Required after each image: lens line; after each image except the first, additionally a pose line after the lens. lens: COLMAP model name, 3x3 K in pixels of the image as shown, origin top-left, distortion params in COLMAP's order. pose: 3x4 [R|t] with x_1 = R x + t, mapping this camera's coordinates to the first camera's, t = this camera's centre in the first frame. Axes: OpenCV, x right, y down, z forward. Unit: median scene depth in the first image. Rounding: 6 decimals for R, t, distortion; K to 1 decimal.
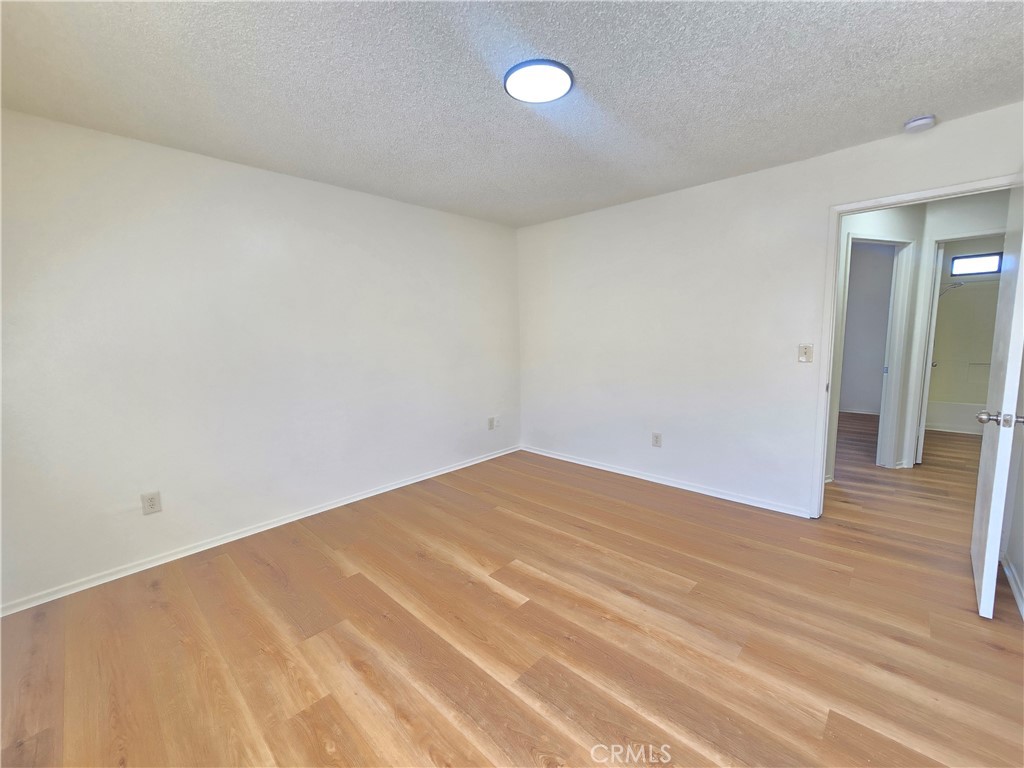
lens RADIAL K [[418.6, 0, 514.1], [0, 418.6, 385.4], [0, 0, 1]] dist [0.000705, -0.000494]
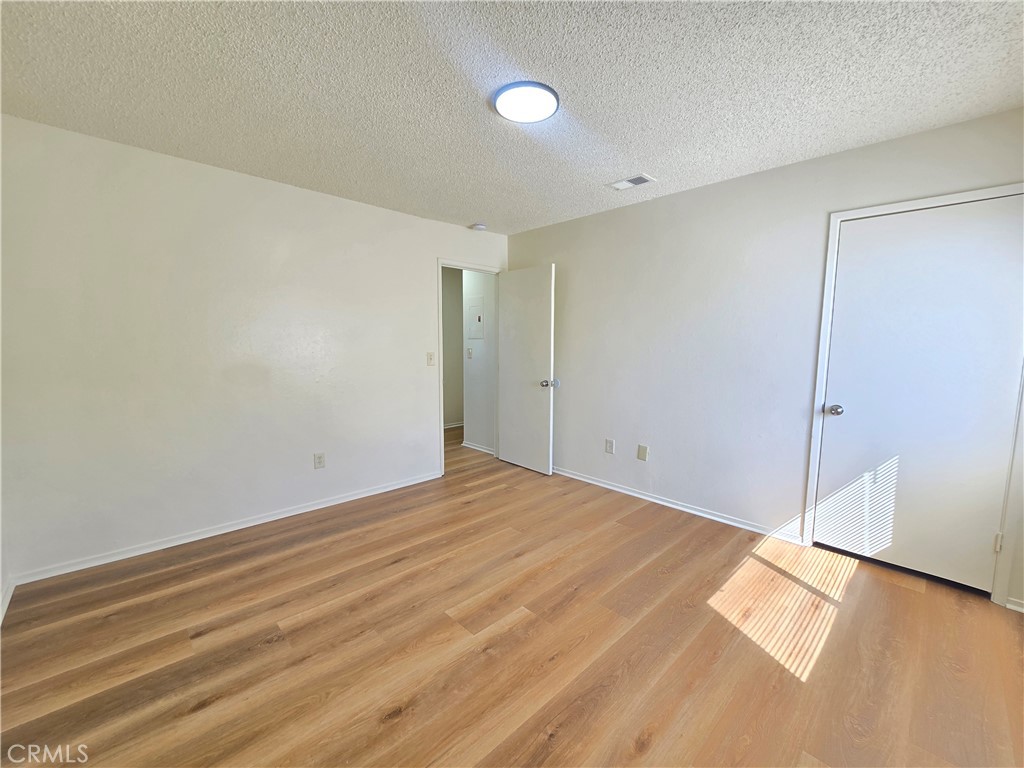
lens RADIAL K [[418.6, 0, 514.2], [0, 418.6, 382.4], [0, 0, 1]] dist [0.000705, -0.000494]
pose [[0.055080, -0.075750, 0.995604, -0.796219], [0.121334, 0.990236, 0.068629, -0.073208], [-0.991082, 0.117021, 0.063733, 0.783532]]
